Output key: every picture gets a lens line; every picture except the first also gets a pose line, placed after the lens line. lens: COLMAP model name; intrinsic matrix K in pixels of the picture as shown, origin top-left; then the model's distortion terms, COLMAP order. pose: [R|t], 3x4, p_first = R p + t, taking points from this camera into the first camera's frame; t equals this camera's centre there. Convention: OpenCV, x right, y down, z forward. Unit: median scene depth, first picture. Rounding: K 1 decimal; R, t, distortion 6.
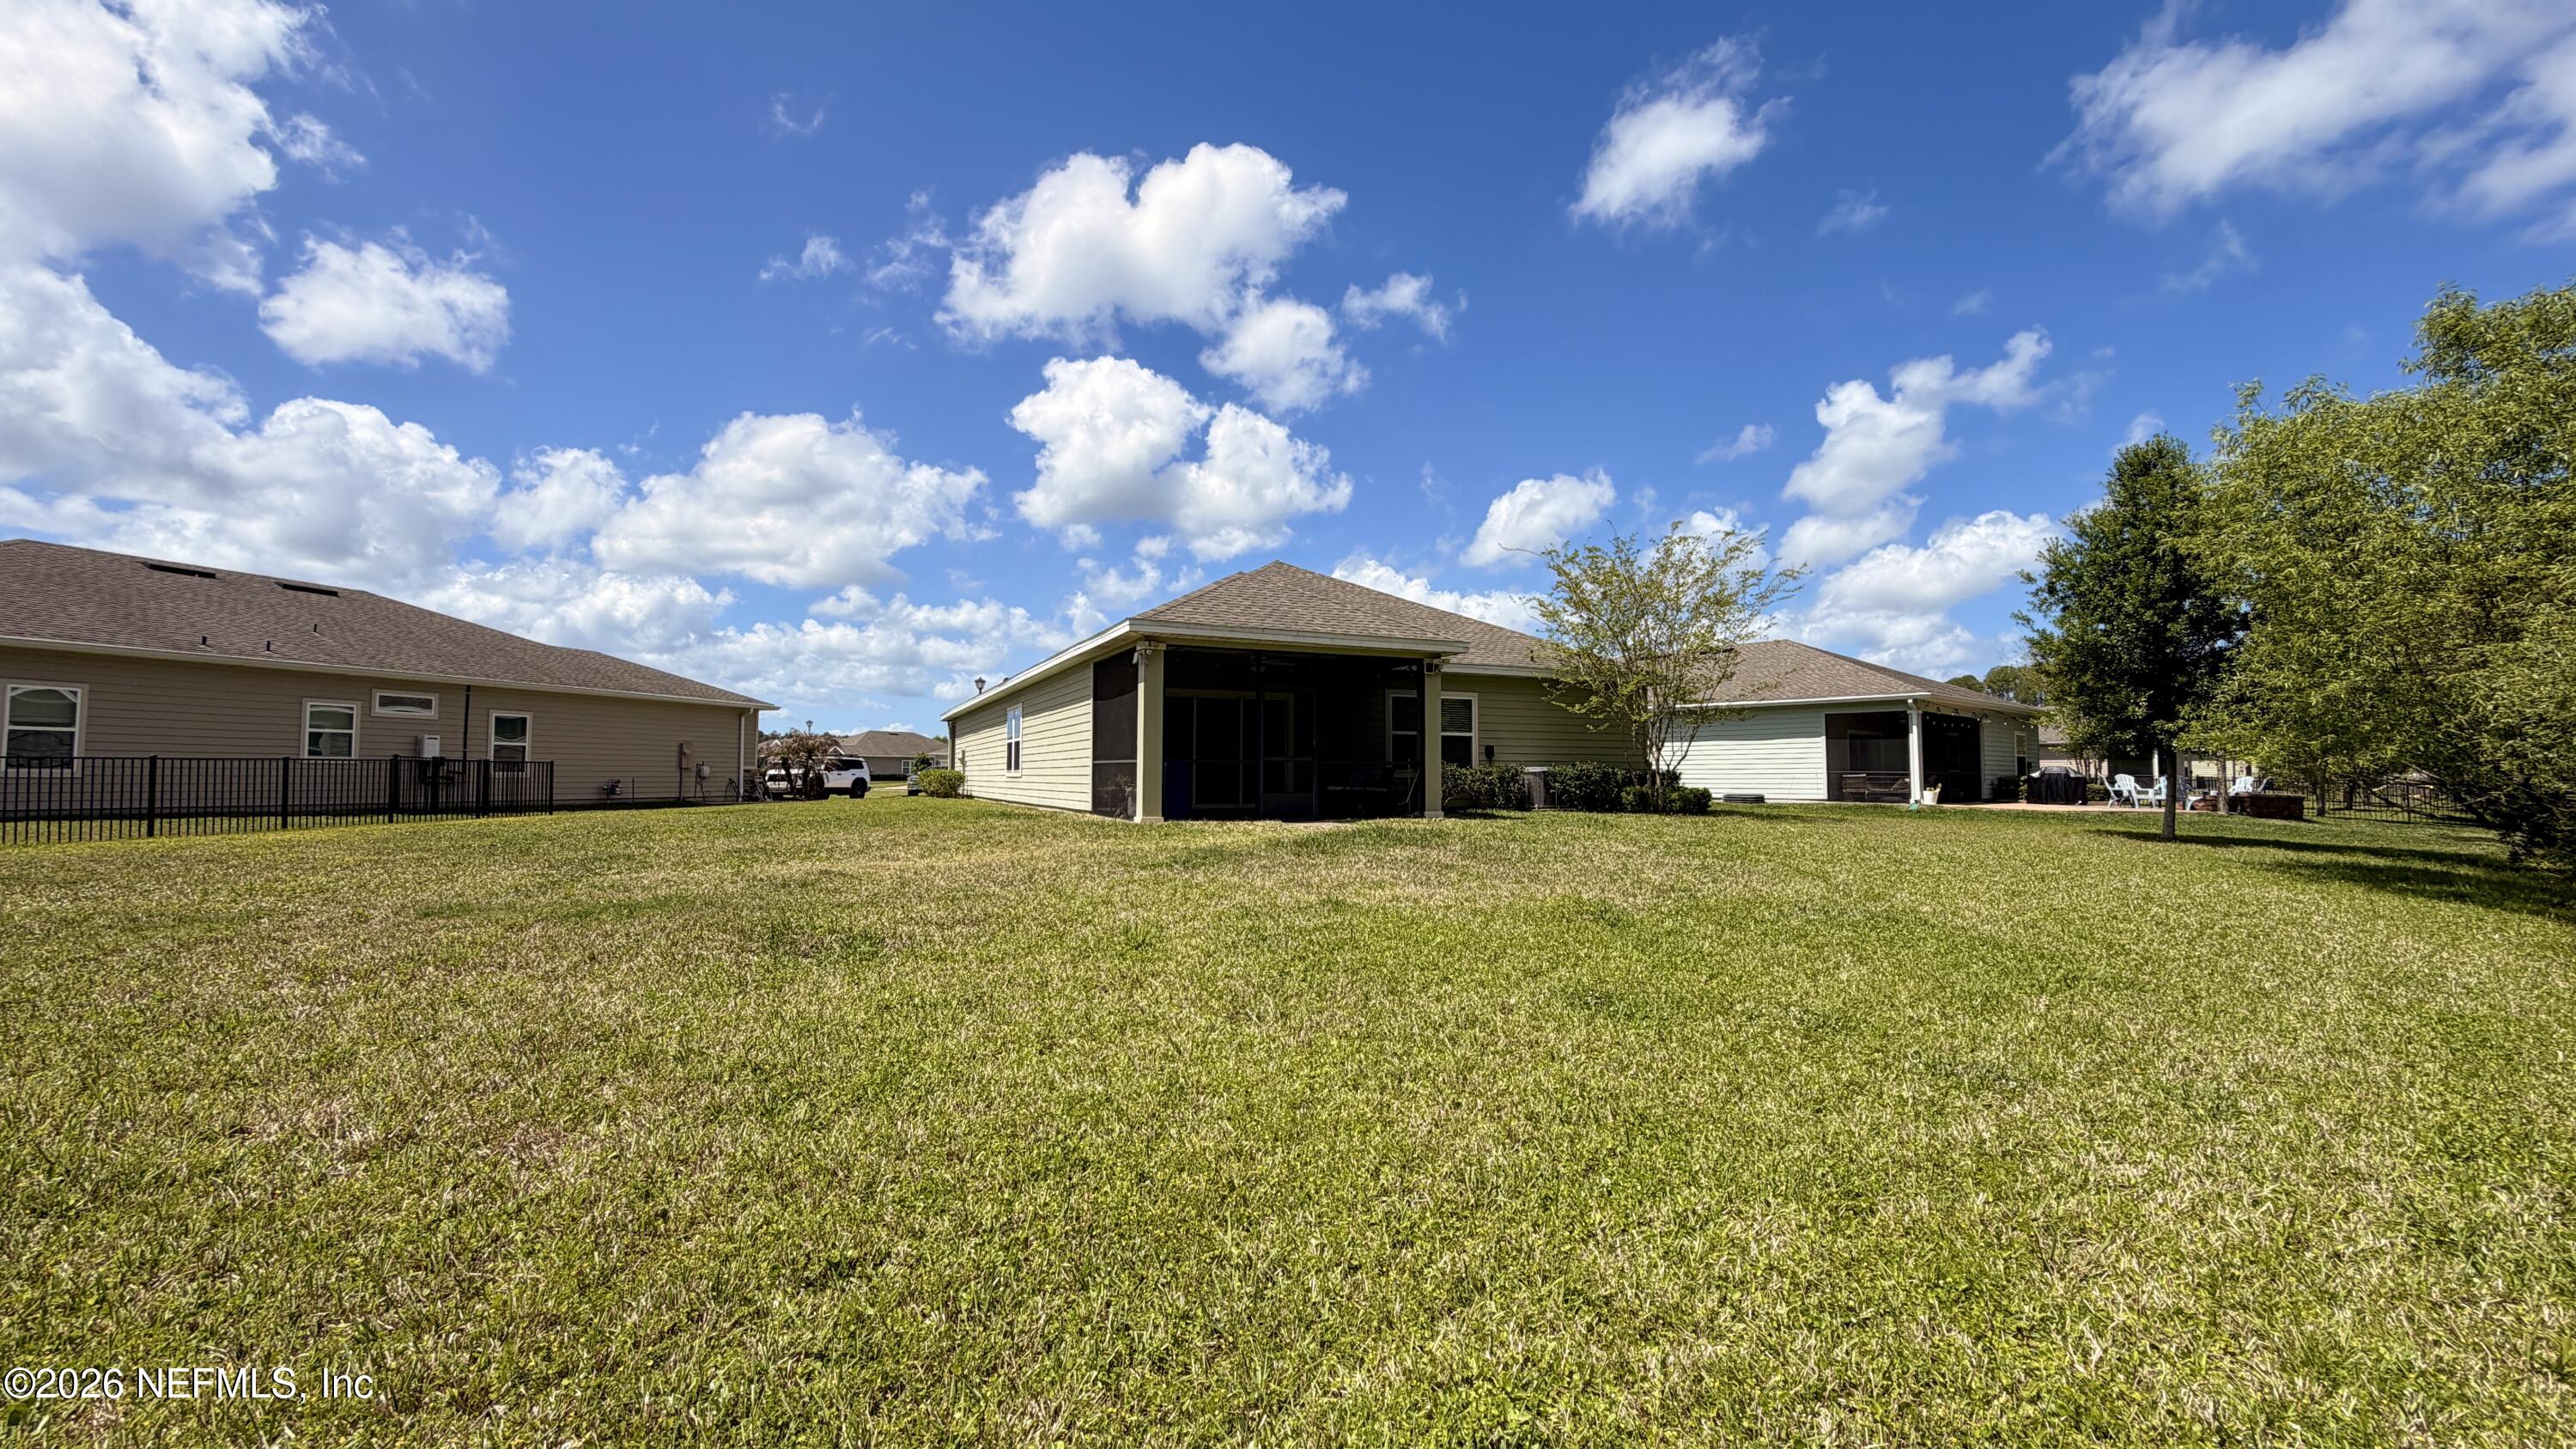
lens RADIAL K [[1025.1, 0, 1278.6], [0, 1025.1, 723.0], [0, 0, 1]] dist [-0.005003, -0.000193]
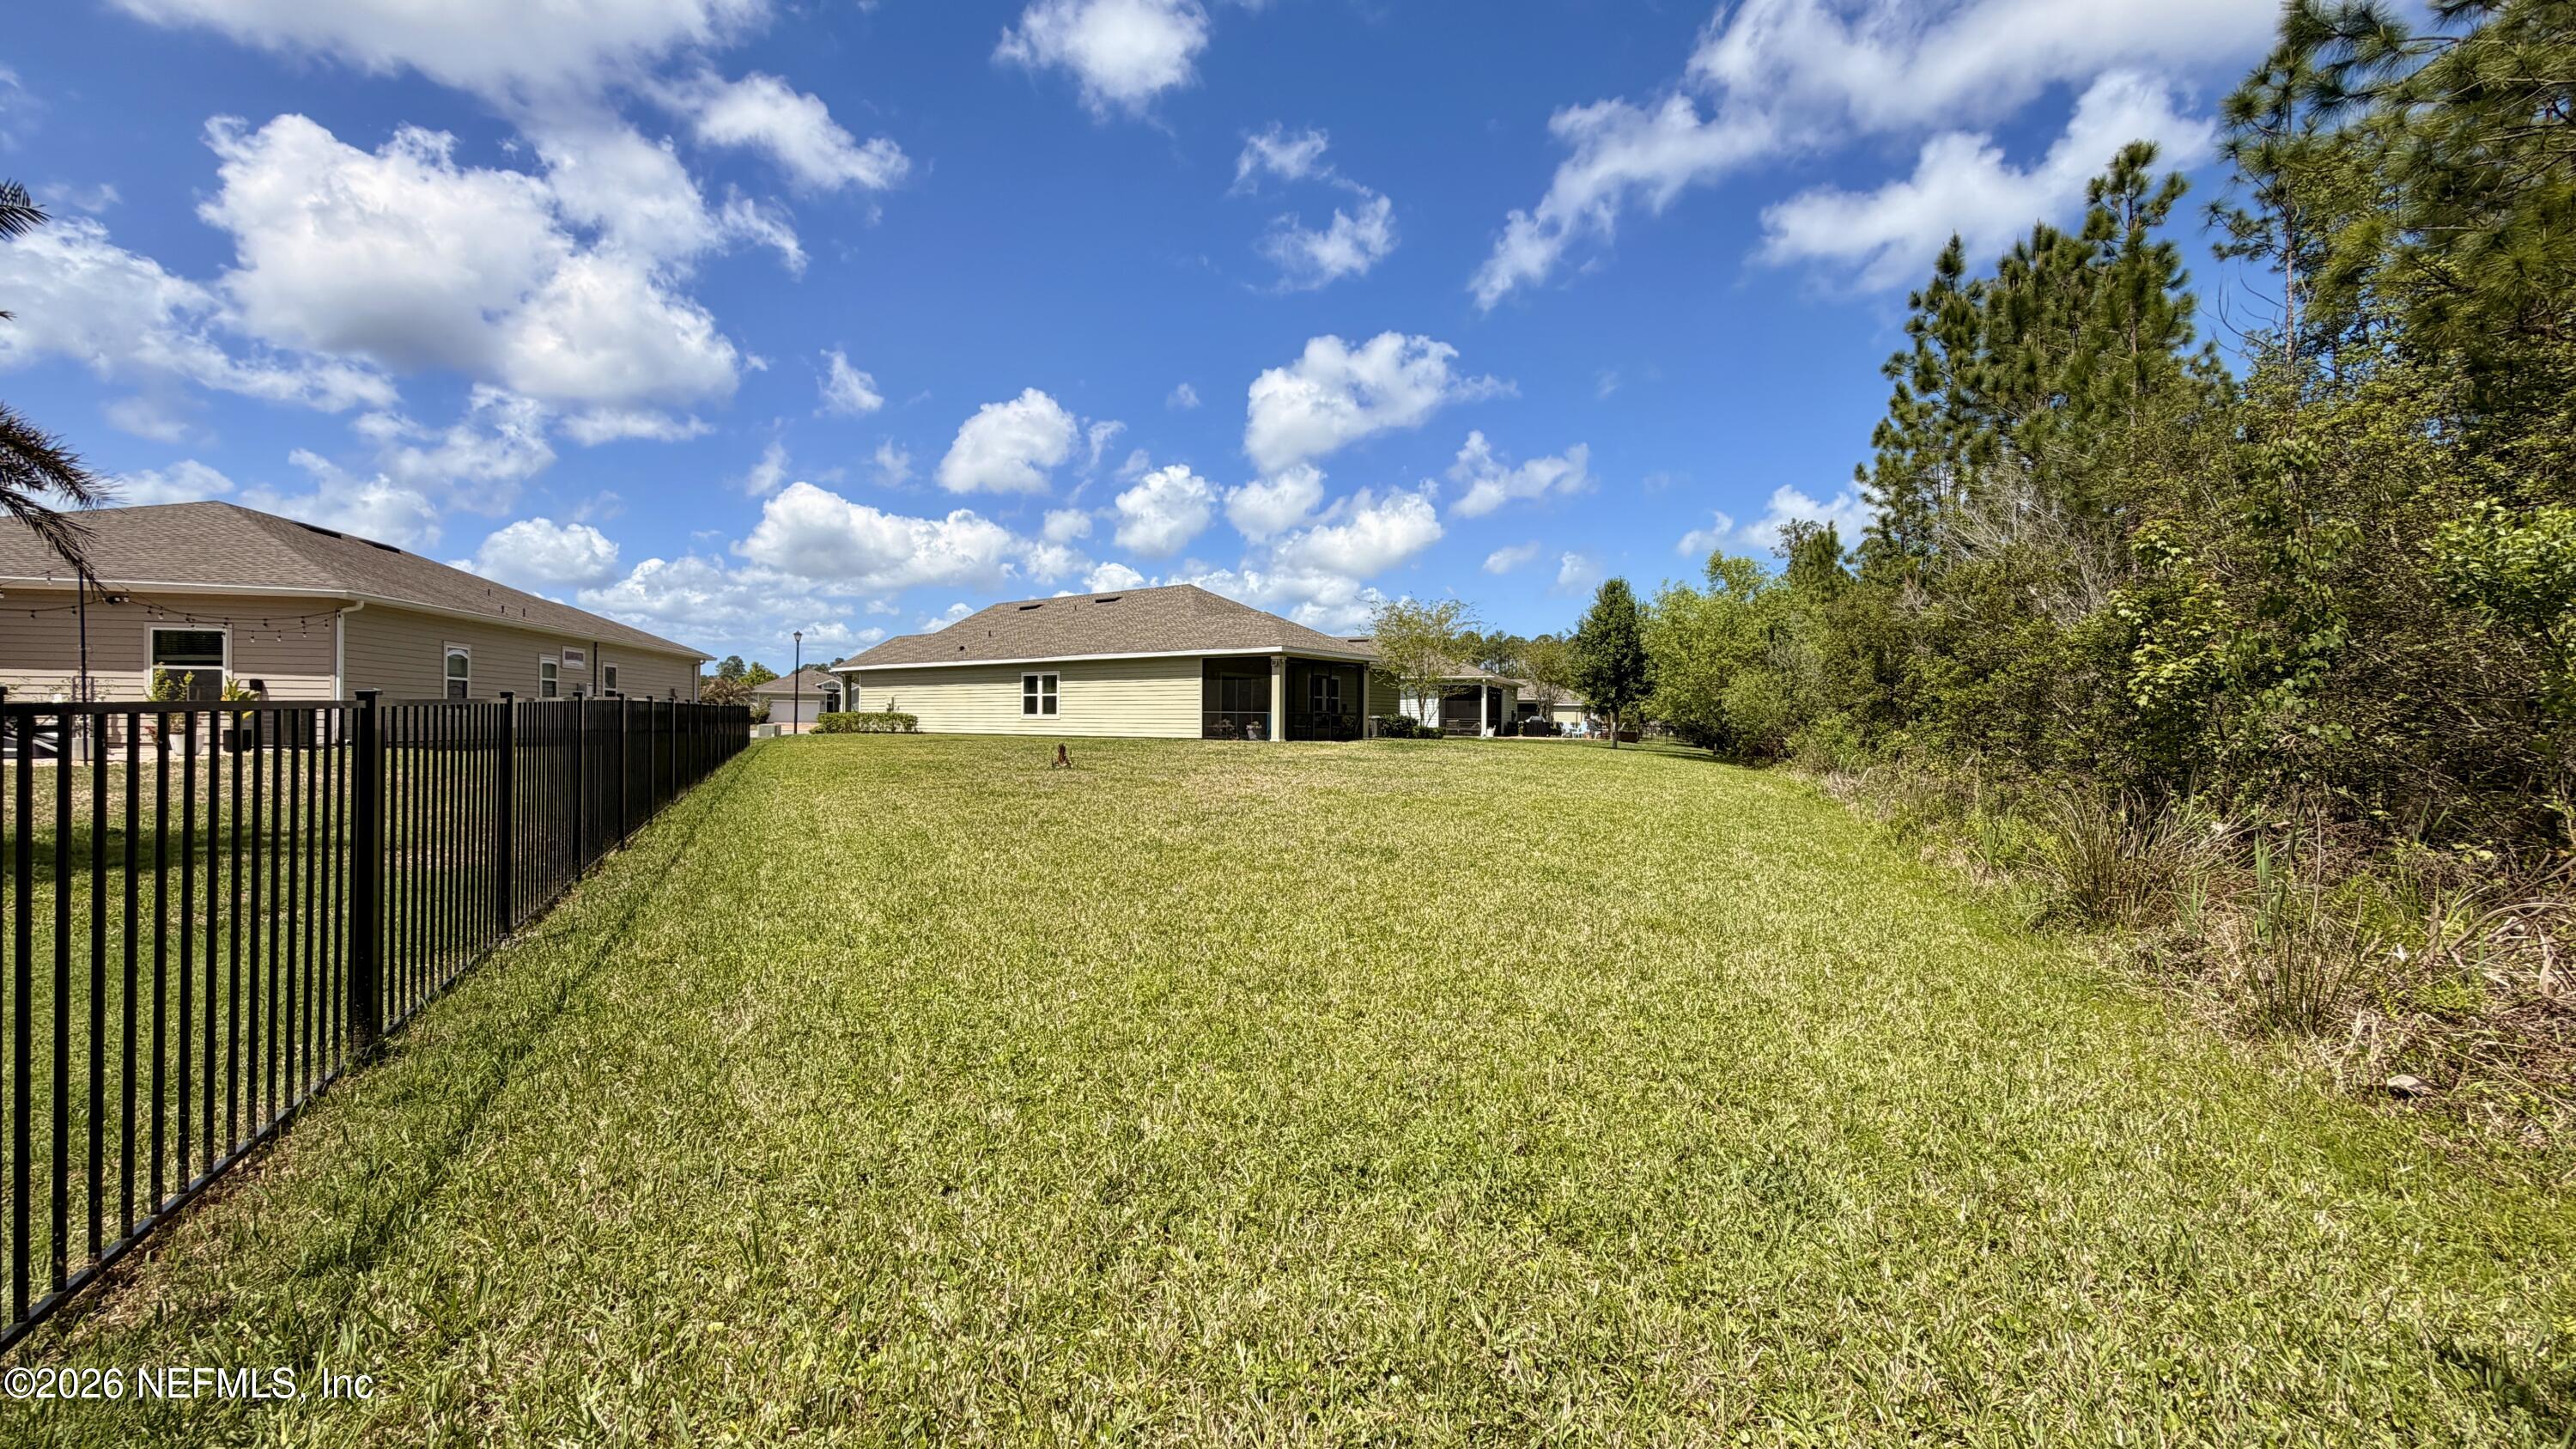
lens RADIAL K [[1025.1, 0, 1278.6], [0, 1025.1, 723.0], [0, 0, 1]] dist [-0.005003, -0.000193]
pose [[0.877613, 0.004735, 0.479346, -0.933782], [-0.031245, 0.998390, 0.047344, -0.033187], [-0.478350, -0.056527, 0.876348, -0.694892]]
